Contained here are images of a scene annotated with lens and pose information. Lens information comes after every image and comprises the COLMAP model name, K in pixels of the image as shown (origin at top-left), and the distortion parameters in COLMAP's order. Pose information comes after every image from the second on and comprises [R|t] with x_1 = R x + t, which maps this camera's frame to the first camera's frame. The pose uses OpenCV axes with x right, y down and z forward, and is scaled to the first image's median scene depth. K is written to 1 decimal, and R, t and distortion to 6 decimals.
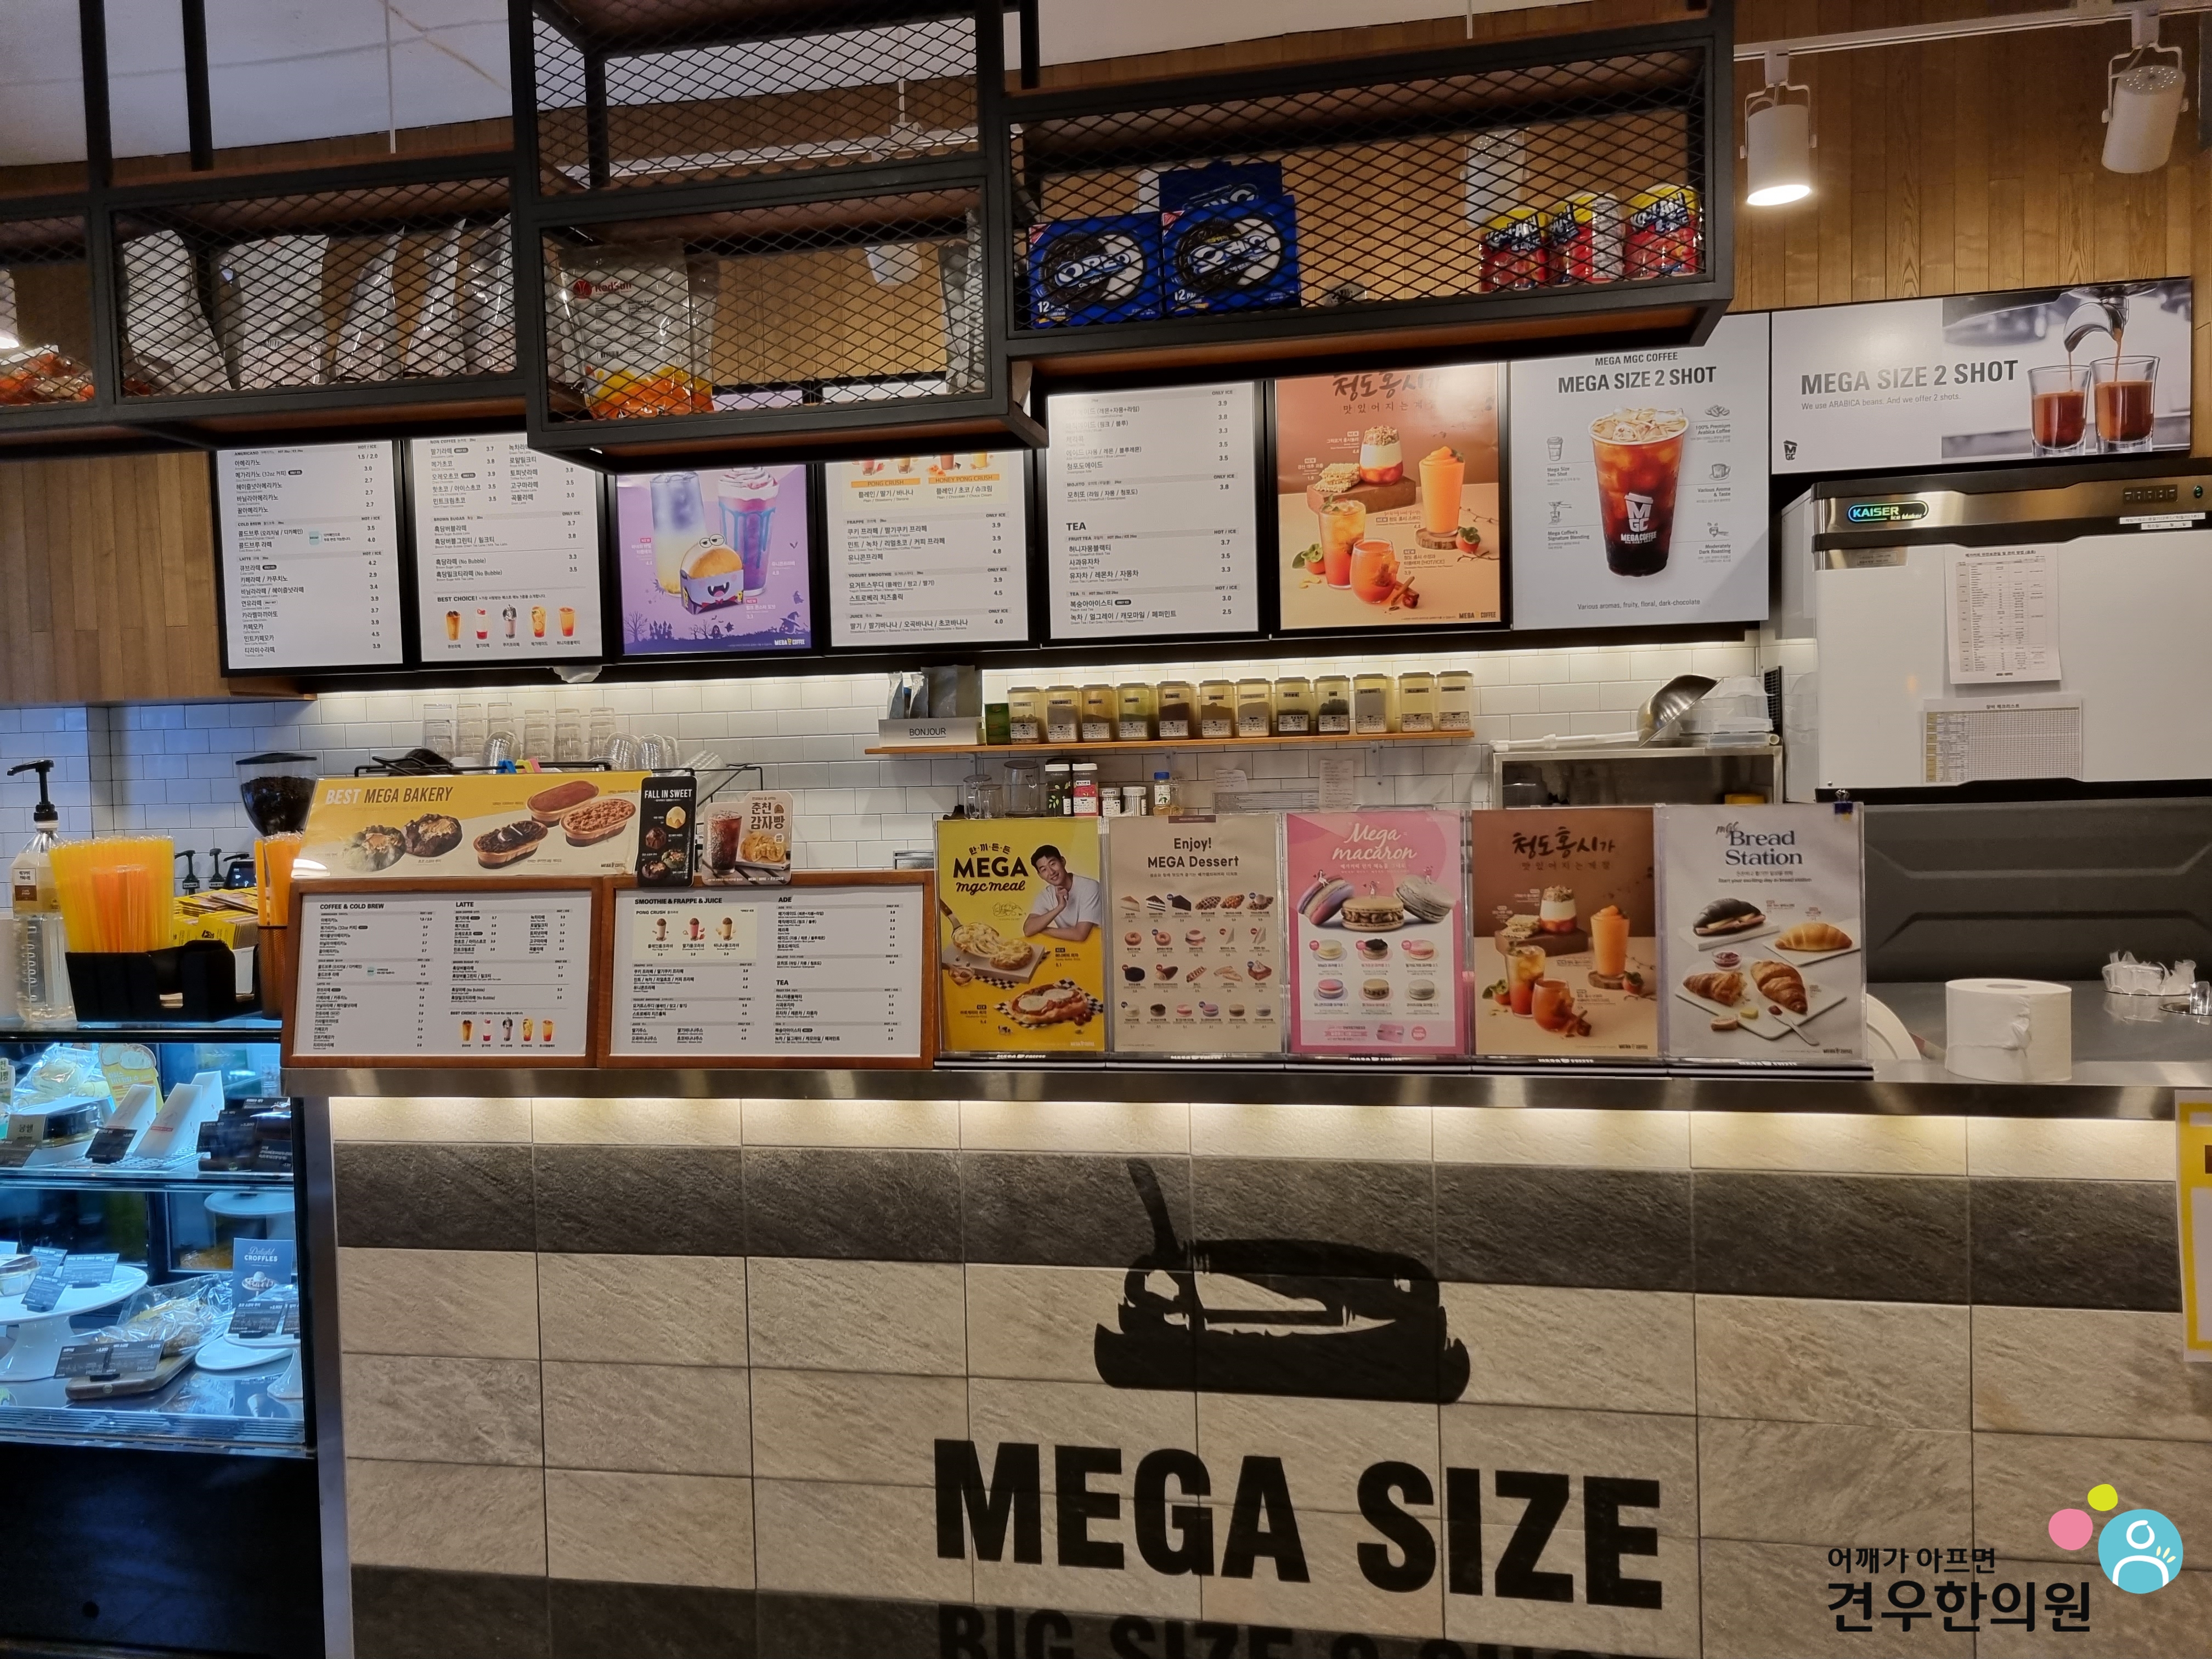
lens RADIAL K [[1676.7, 0, 1117.4], [0, 1676.7, 825.9], [0, 0, 1]] dist [0.024270, -0.030347]
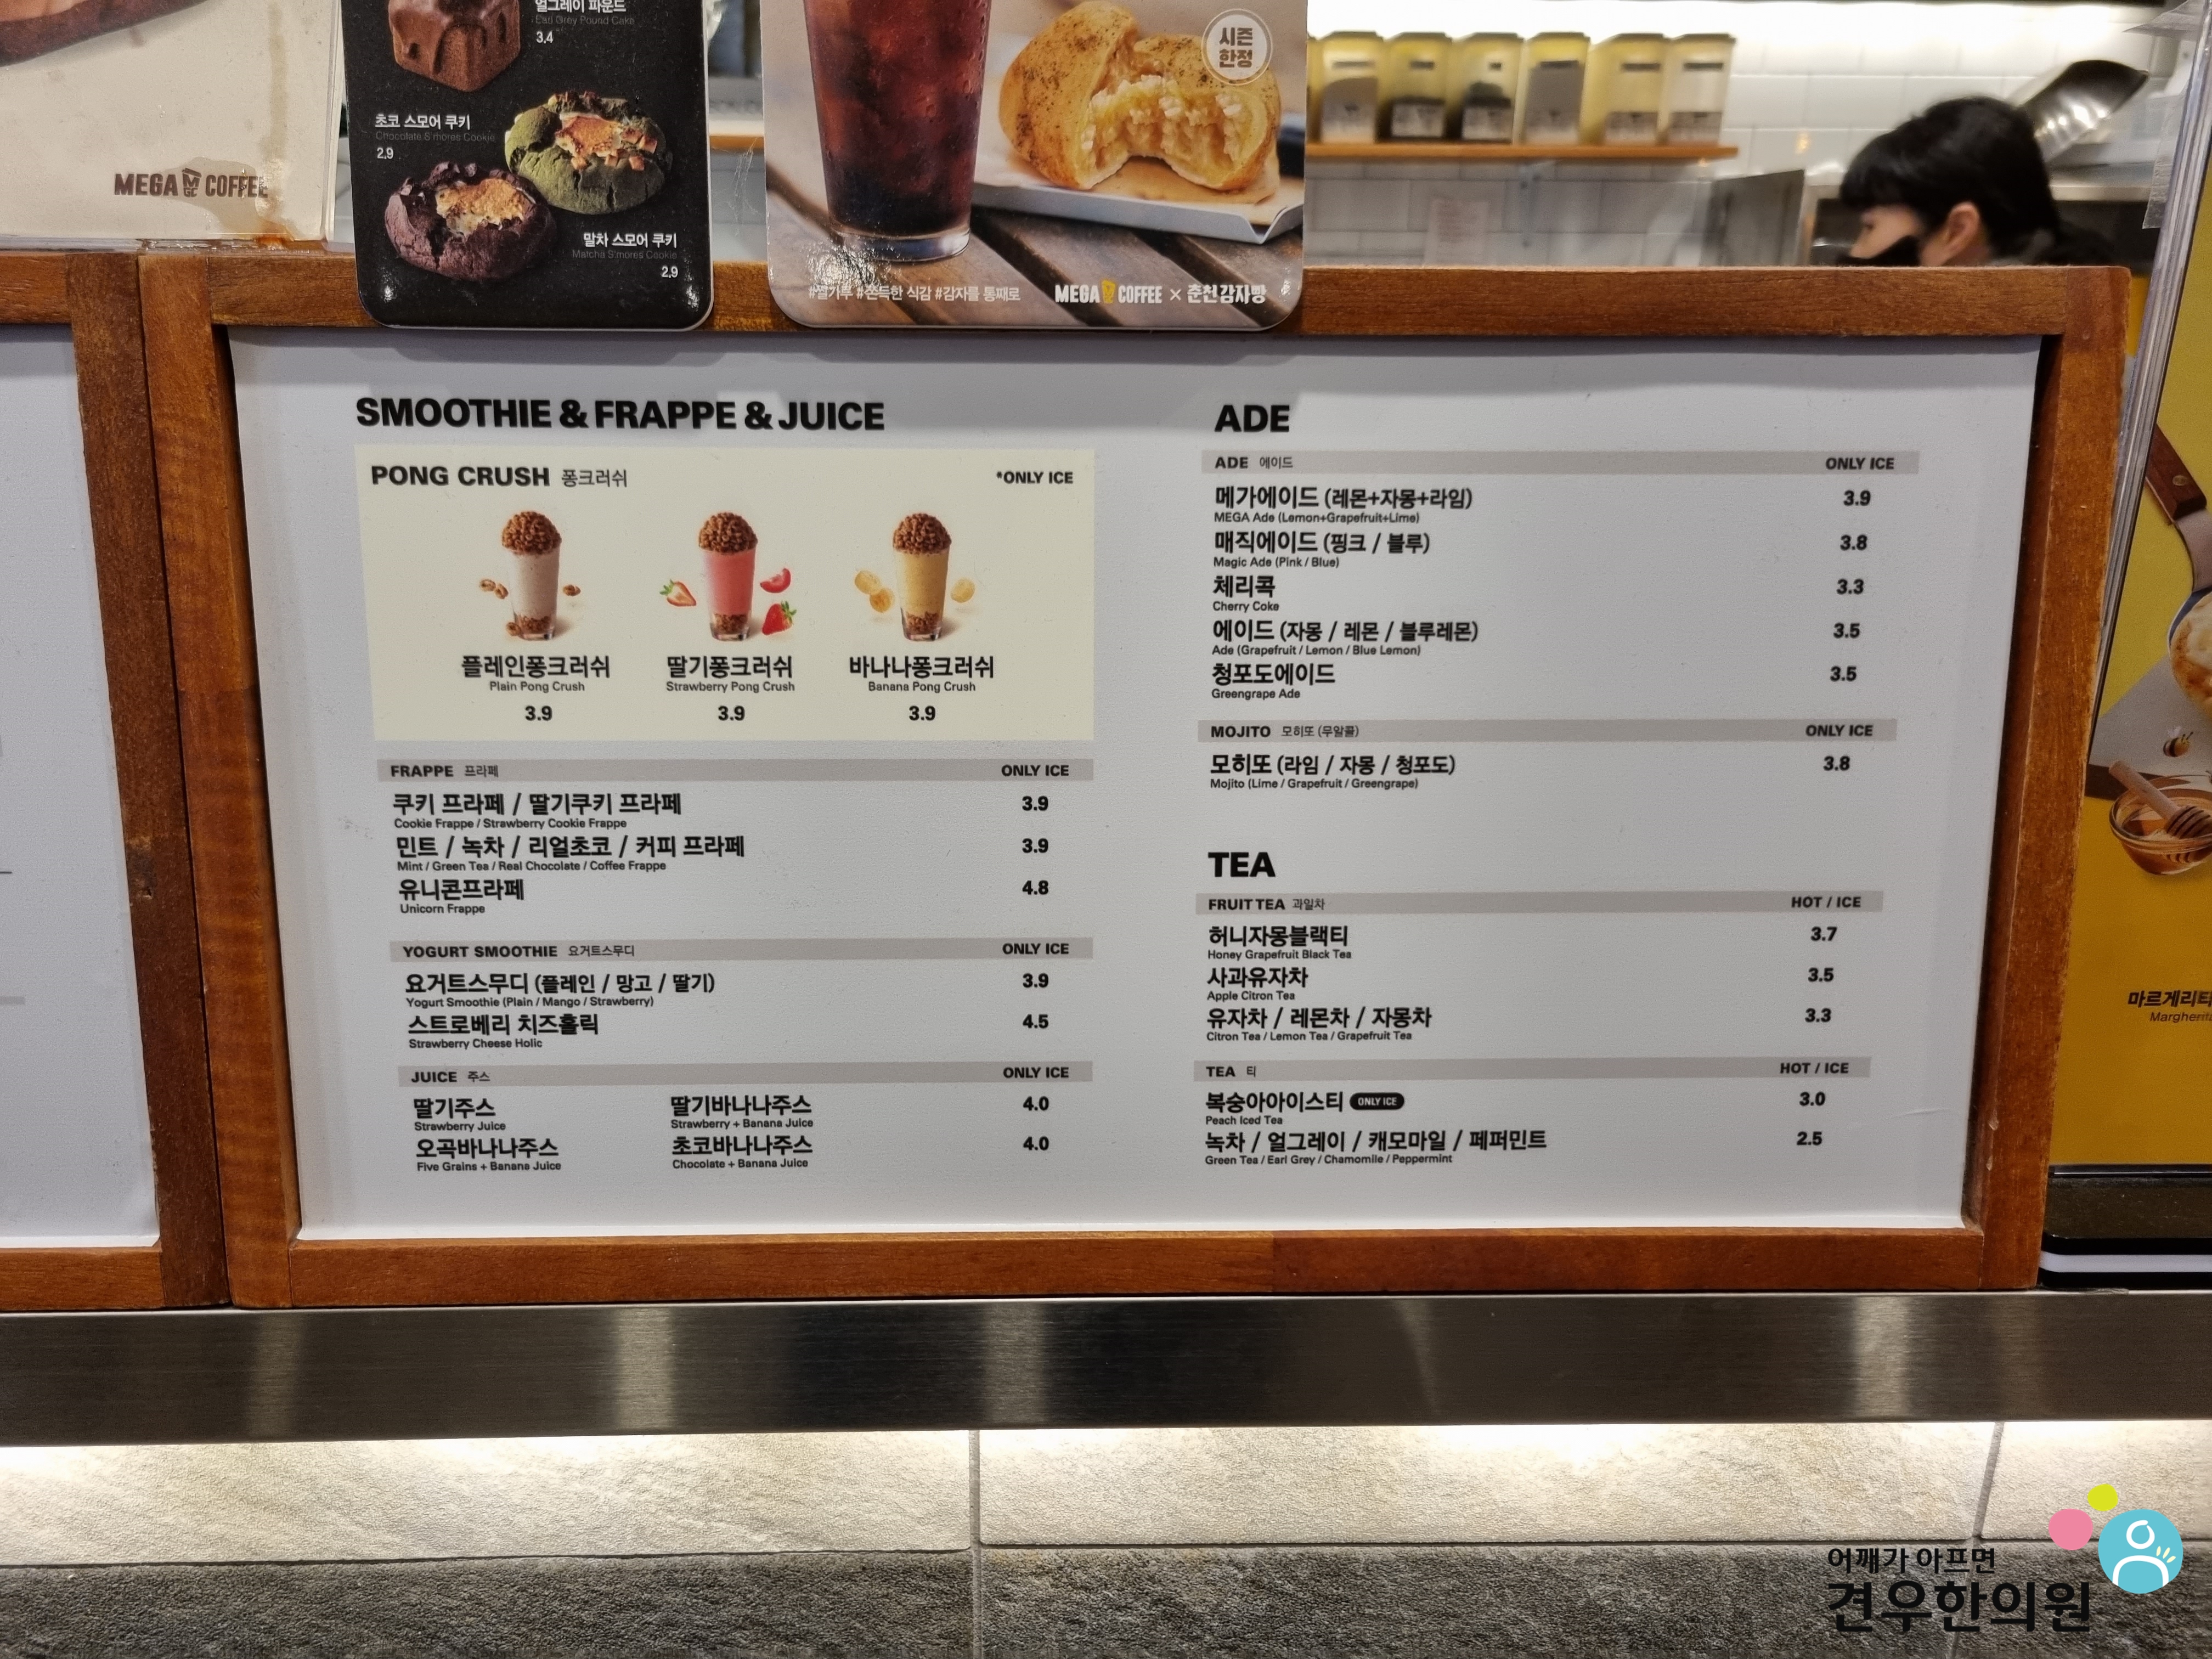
lens RADIAL K [[1676.7, 0, 1100.5], [0, 1676.7, 840.7], [0, 0, 1]] dist [0.024270, -0.030347]
pose [[0.976717, -0.030839, 0.212303, -0.249443], [-0.029642, 0.960722, 0.275925, 0.037484], [-0.212473, -0.275794, 0.937440, 0.804546]]
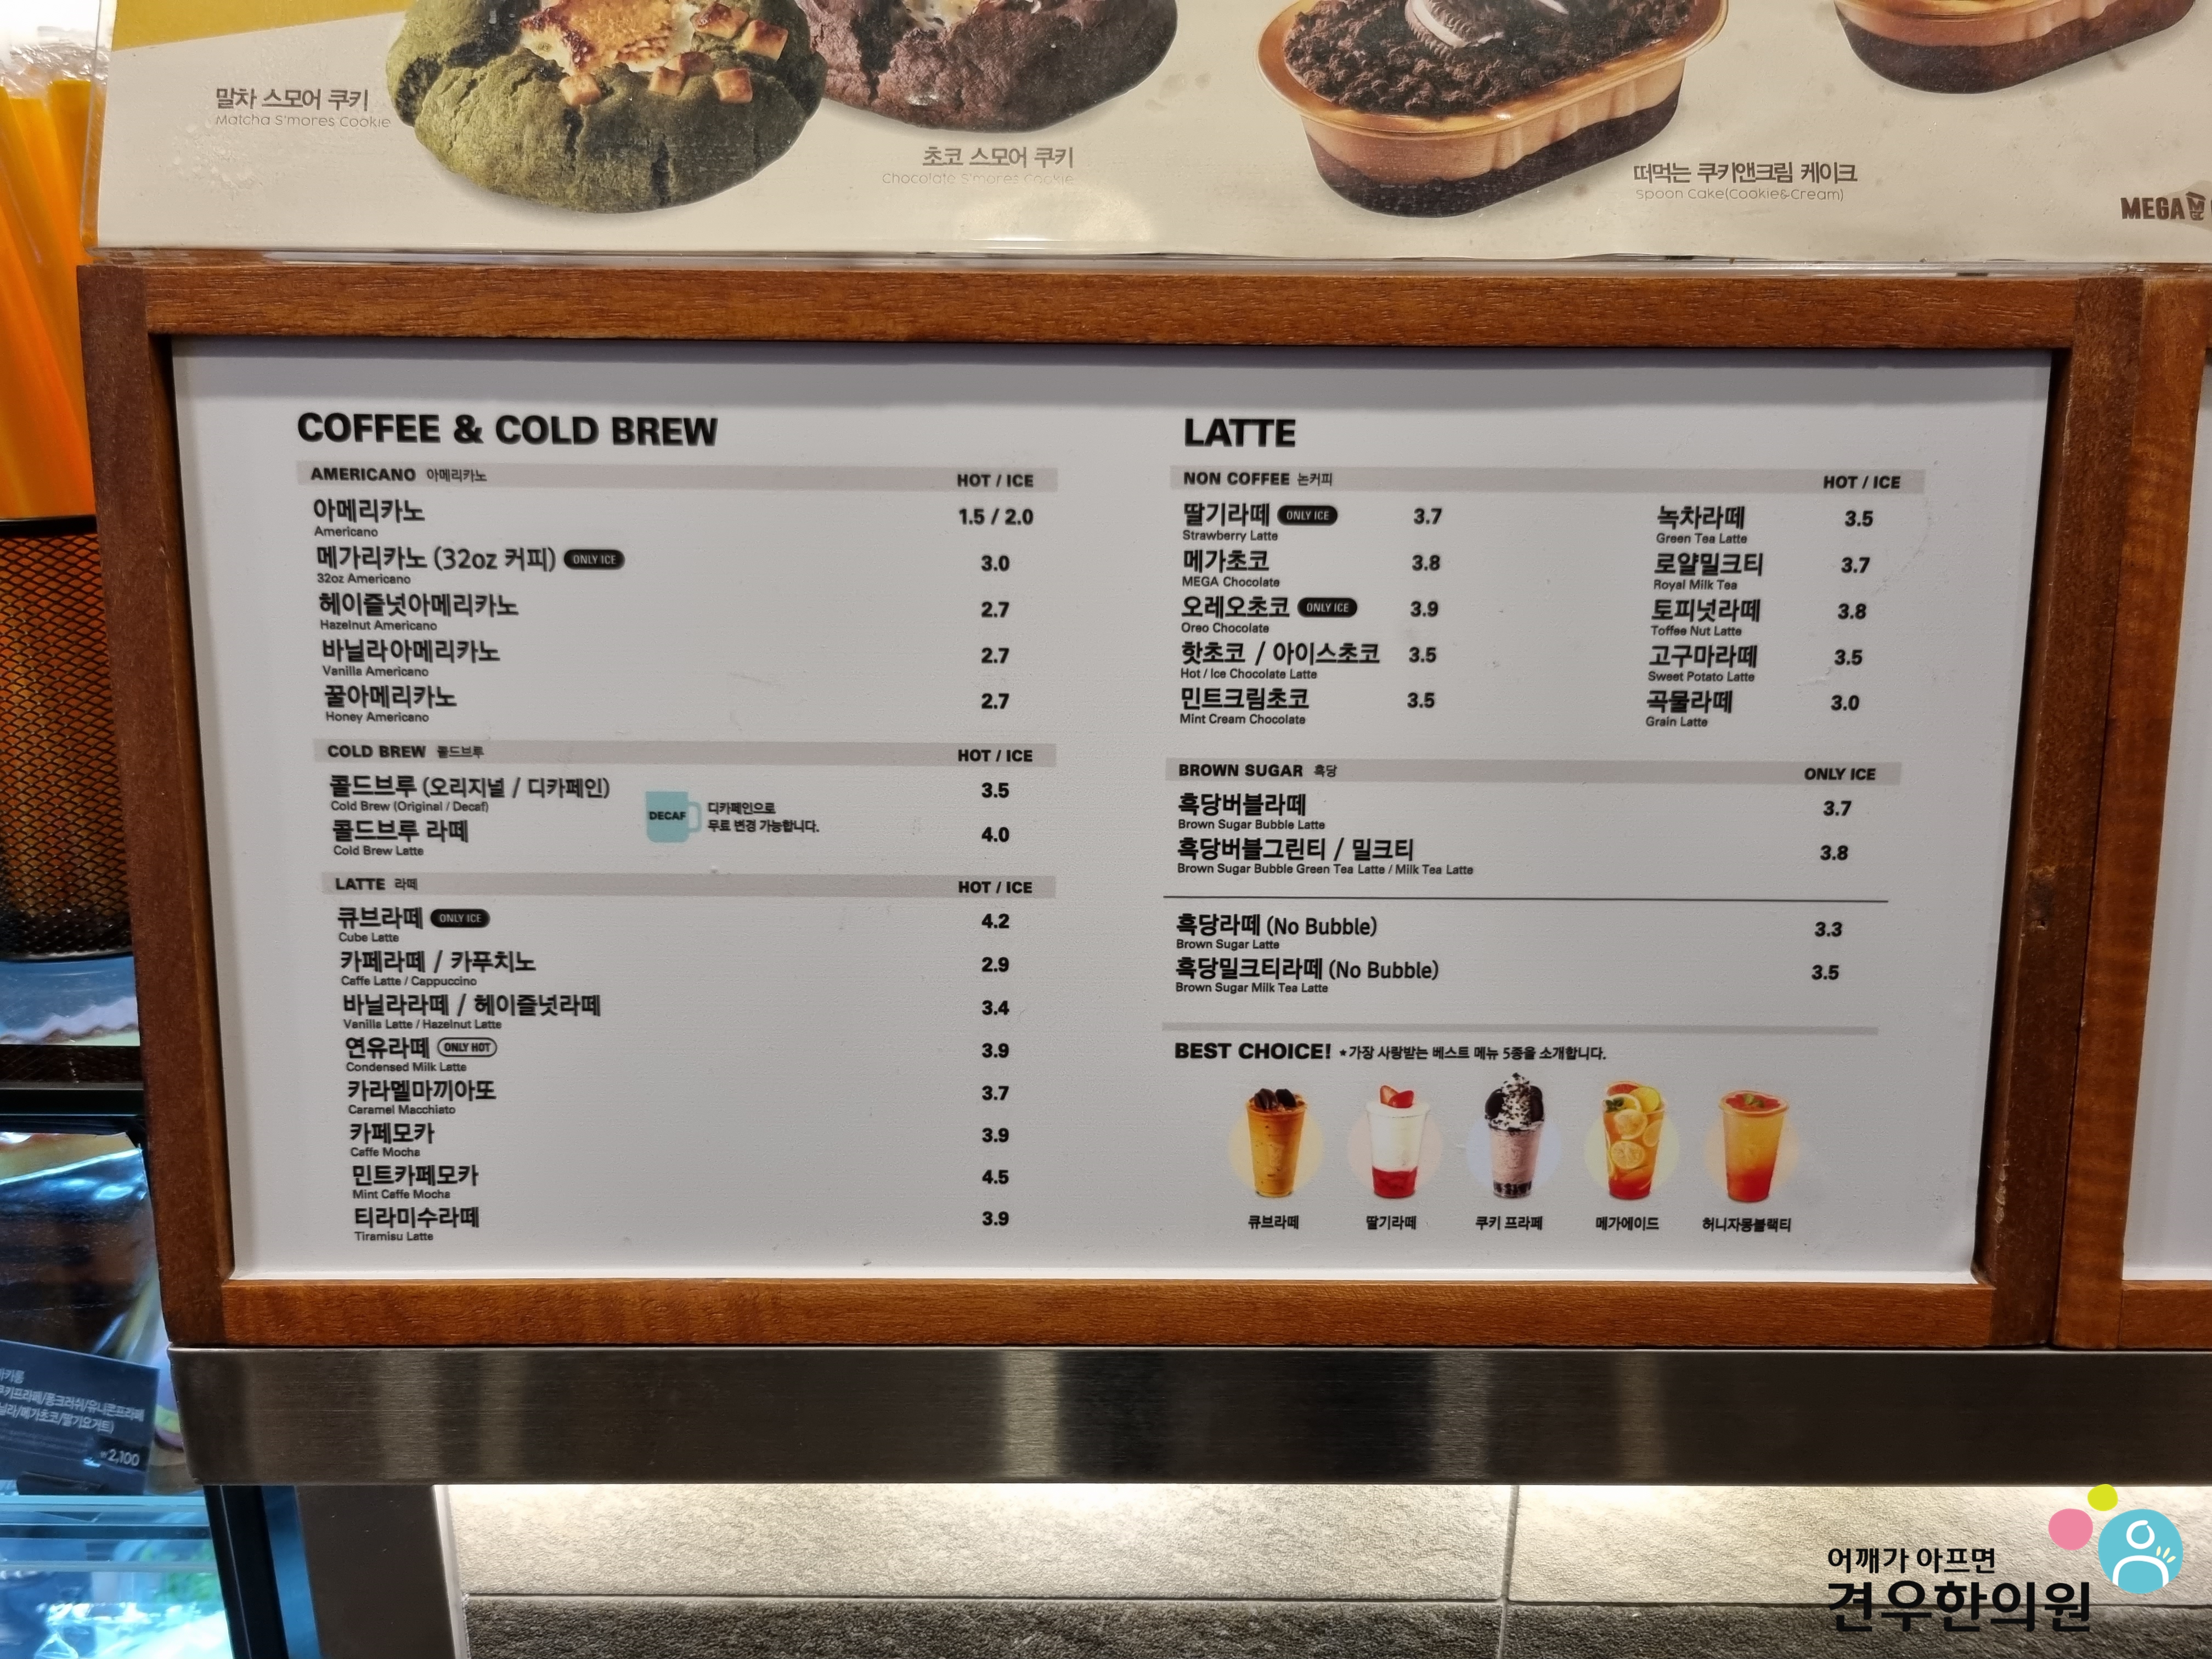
lens RADIAL K [[1676.7, 0, 1096.6], [0, 1676.7, 816.2], [0, 0, 1]] dist [0.024270, -0.030347]
pose [[0.984688, -0.020148, 0.173159, -0.439057], [-0.025189, 0.966431, 0.255689, 0.041940], [-0.172498, -0.256135, 0.951125, 0.845147]]
